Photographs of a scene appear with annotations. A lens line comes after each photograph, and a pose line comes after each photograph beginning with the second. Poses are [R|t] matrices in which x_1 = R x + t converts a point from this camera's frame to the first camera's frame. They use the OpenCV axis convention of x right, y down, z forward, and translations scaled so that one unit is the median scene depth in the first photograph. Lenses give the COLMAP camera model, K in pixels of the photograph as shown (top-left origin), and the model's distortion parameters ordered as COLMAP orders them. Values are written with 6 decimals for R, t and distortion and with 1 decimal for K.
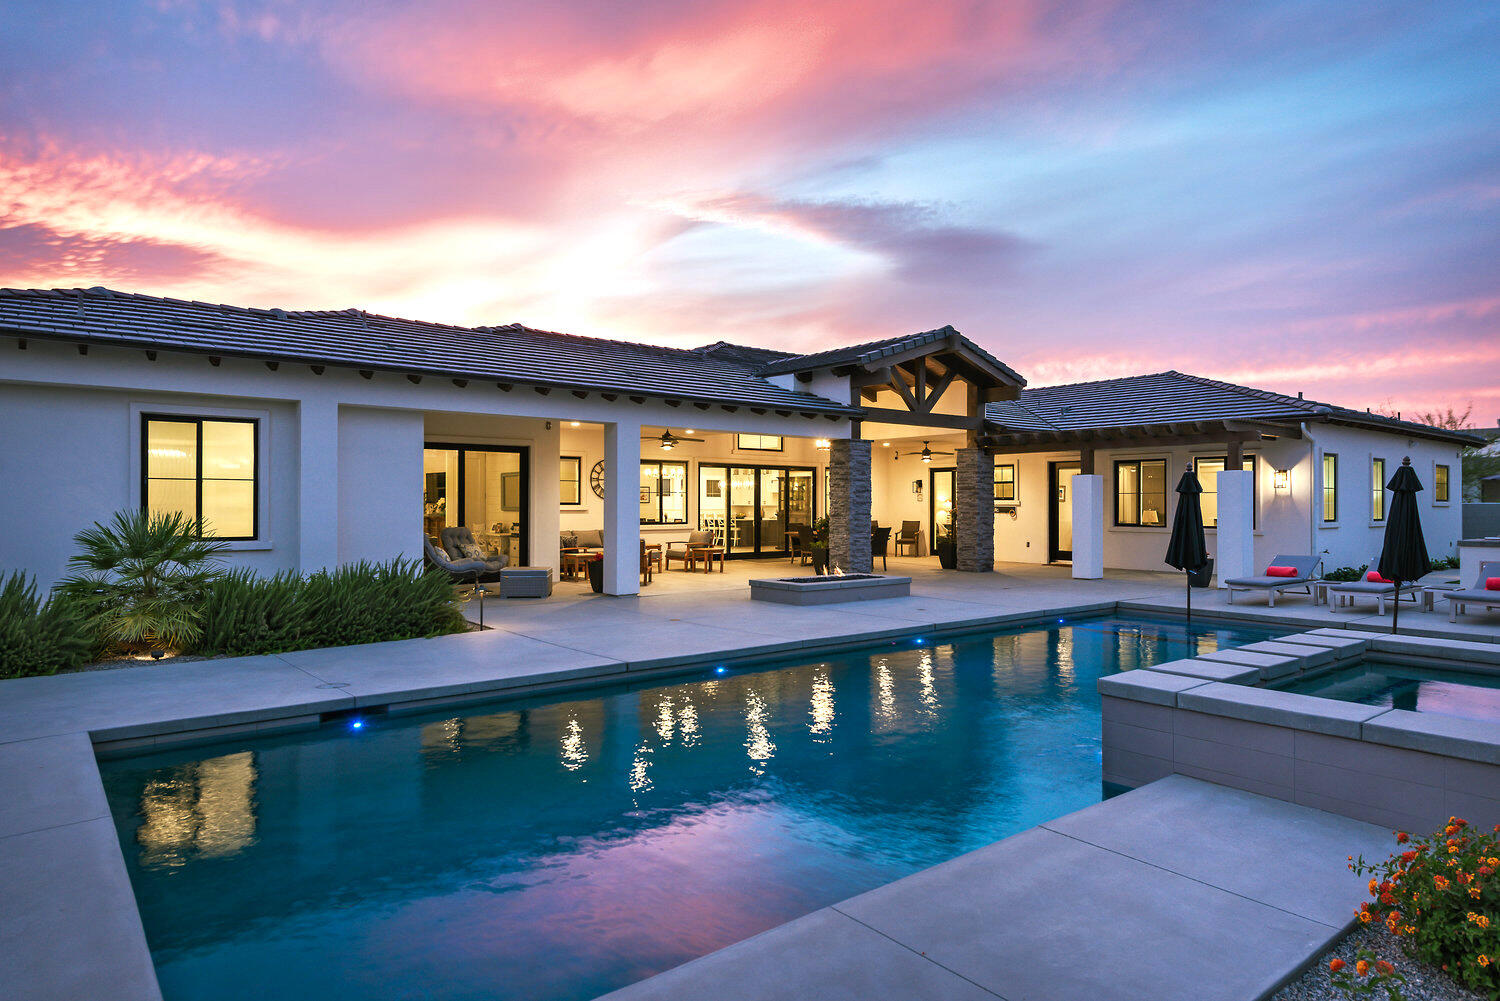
lens RADIAL K [[896.5, 0, 750.0], [0, 896.5, 500.5], [0, 0, 1]] dist [0.005745, 0.000489]
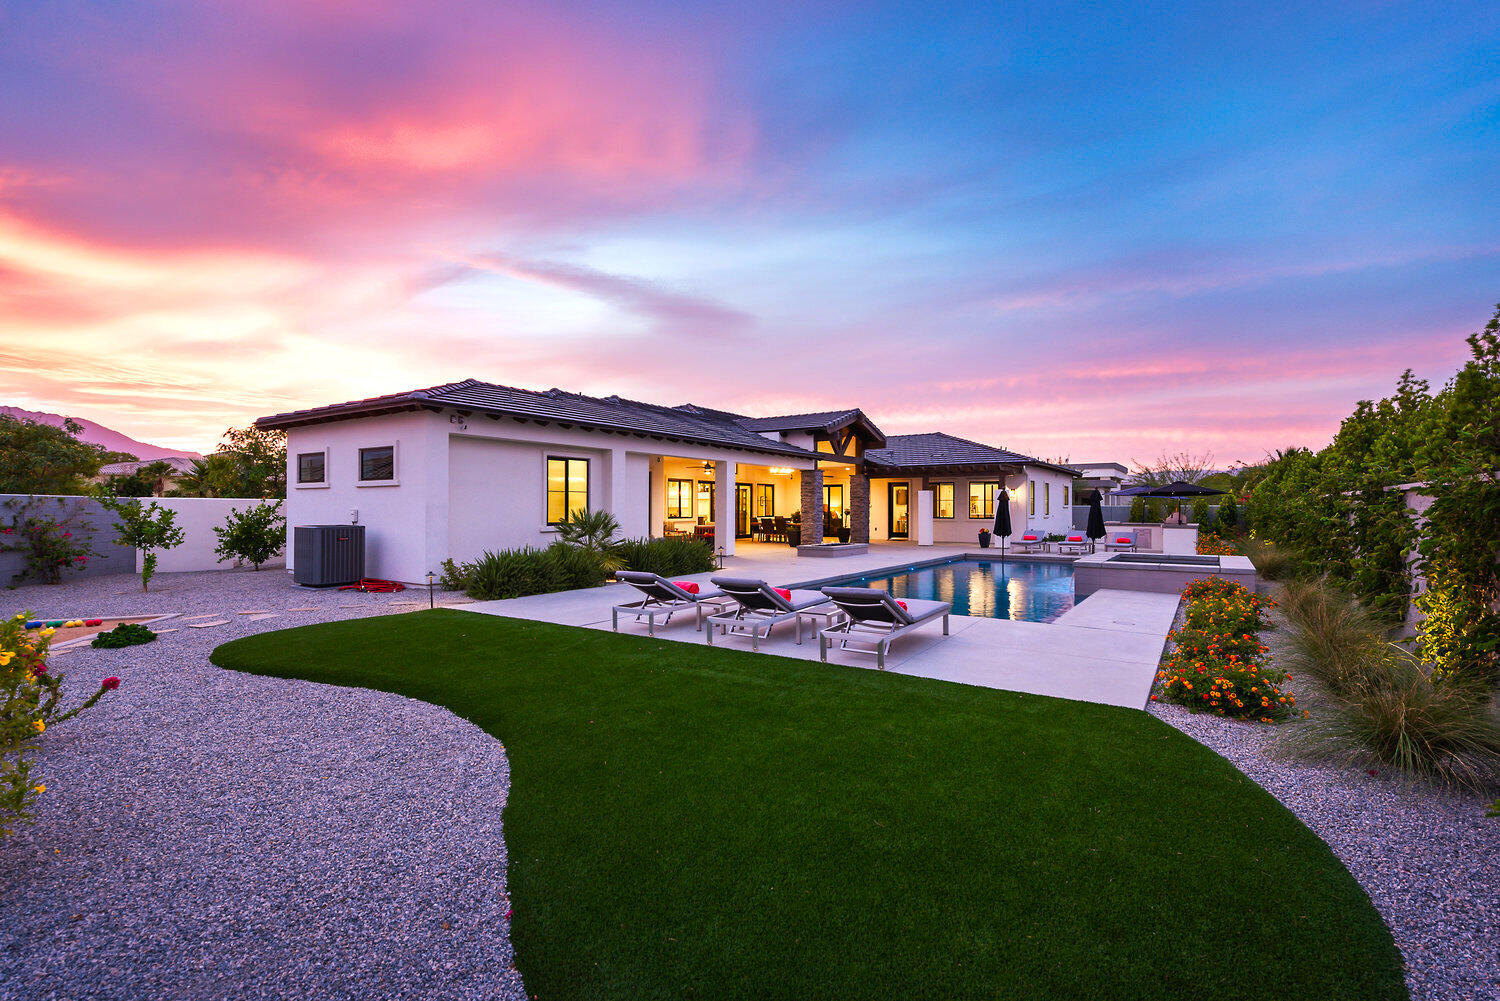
lens RADIAL K [[680.5, 0, 750.0], [0, 680.5, 500.5], [0, 0, 1]] dist [-0.000914, -0.000027]
pose [[0.955150, 0.003006, 0.296109, -0.404397], [-0.001551, 0.999986, -0.005148, 0.000654], [-0.296120, 0.004458, 0.955140, -0.267735]]
